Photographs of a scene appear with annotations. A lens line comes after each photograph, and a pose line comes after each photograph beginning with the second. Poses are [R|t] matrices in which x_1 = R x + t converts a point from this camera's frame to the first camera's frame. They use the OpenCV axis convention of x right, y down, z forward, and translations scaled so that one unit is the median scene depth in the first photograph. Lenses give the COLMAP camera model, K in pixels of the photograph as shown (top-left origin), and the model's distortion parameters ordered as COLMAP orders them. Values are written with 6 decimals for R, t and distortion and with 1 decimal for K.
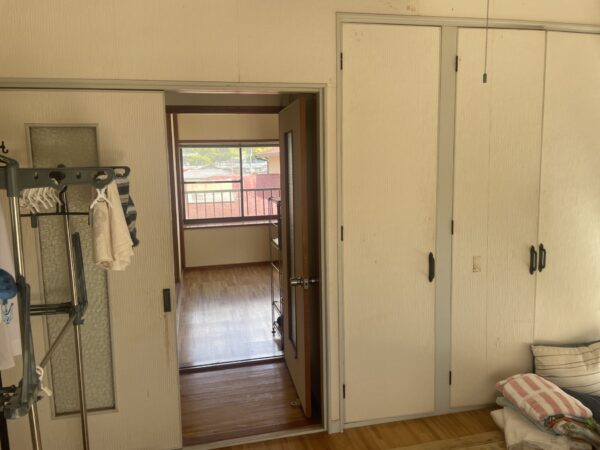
lens RADIAL K [[456.5, 0, 304.1], [0, 456.5, 221.3], [0, 0, 1]] dist [0.005320, -0.019966]
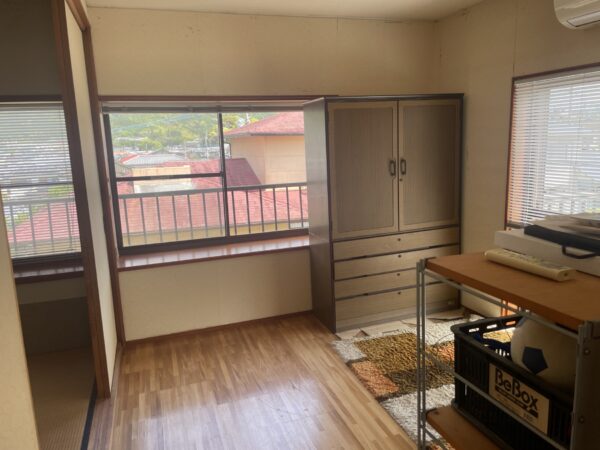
lens RADIAL K [[456.5, 0, 295.9], [0, 456.5, 225.2], [0, 0, 1]] dist [0.005320, -0.019966]
pose [[0.996508, -0.031335, 0.077394, -0.095366], [0.027815, 0.998548, 0.046141, -0.049040], [-0.078728, -0.043827, 0.995932, 0.441496]]
